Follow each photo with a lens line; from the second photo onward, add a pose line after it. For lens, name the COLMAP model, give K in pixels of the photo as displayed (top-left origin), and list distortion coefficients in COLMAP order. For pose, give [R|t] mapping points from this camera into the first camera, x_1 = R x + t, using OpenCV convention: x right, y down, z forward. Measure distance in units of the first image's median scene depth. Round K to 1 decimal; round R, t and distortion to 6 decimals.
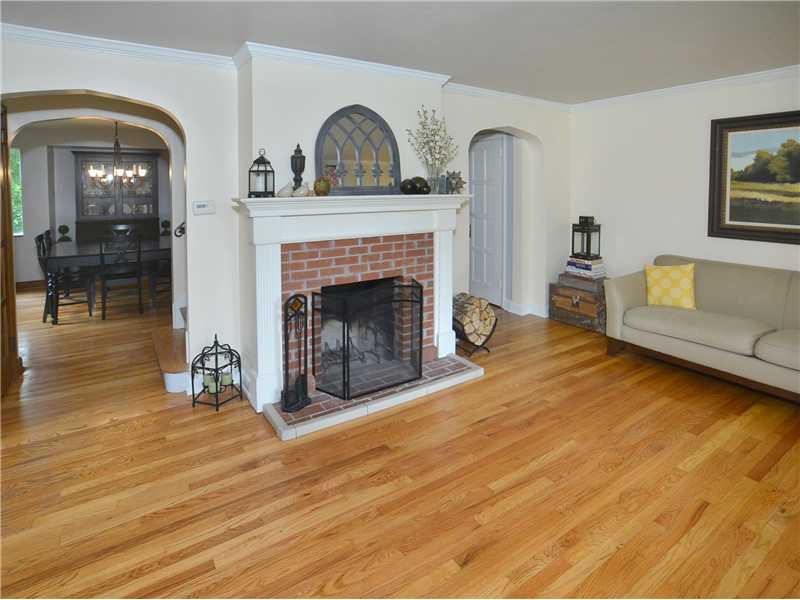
lens RADIAL K [[428.6, 0, 367.4], [0, 428.6, 298.7], [0, 0, 1]] dist [-0.042302, -0.000166]
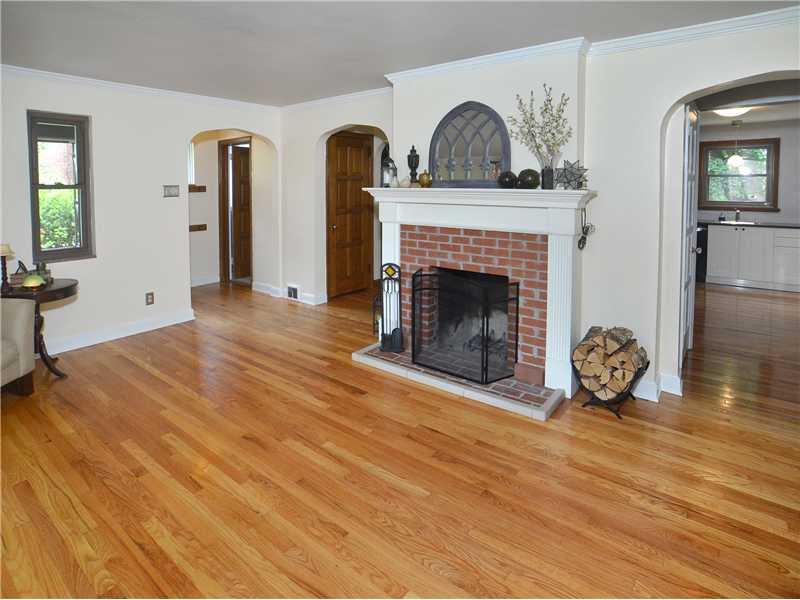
lens RADIAL K [[418.8, 0, 400.0], [0, 418.8, 300.0], [0, 0, 1]] dist [-0.027226, 0.001608]
pose [[0.352361, 0.265148, -0.897518, 0.903941], [-0.227863, 0.954472, 0.192515, -0.137707], [0.907701, 0.136676, 0.396736, 0.473622]]
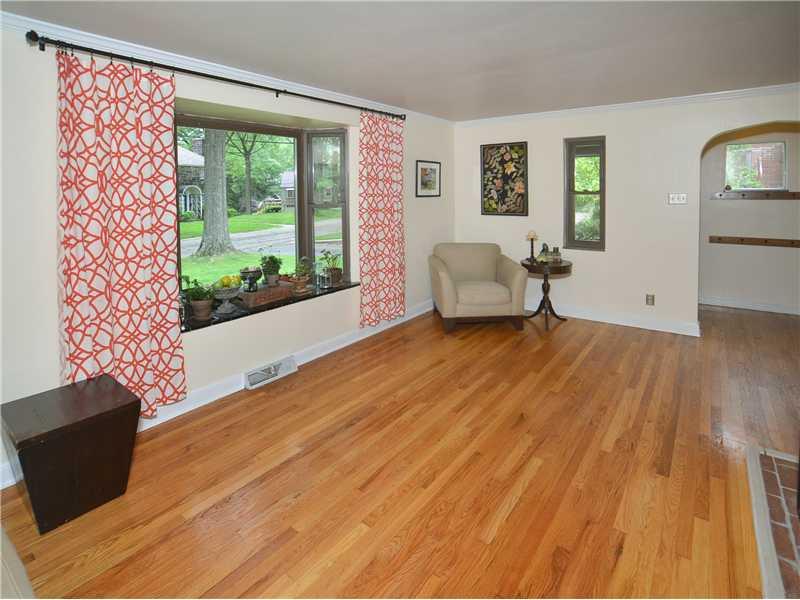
lens RADIAL K [[418.8, 0, 400.0], [0, 418.8, 300.0], [0, 0, 1]] dist [-0.027226, 0.001608]
pose [[-0.926705, 0.120019, -0.356108, 0.686307], [-0.061435, 0.886493, 0.458647, -0.290494], [0.370733, 0.446908, -0.814144, 1.104263]]
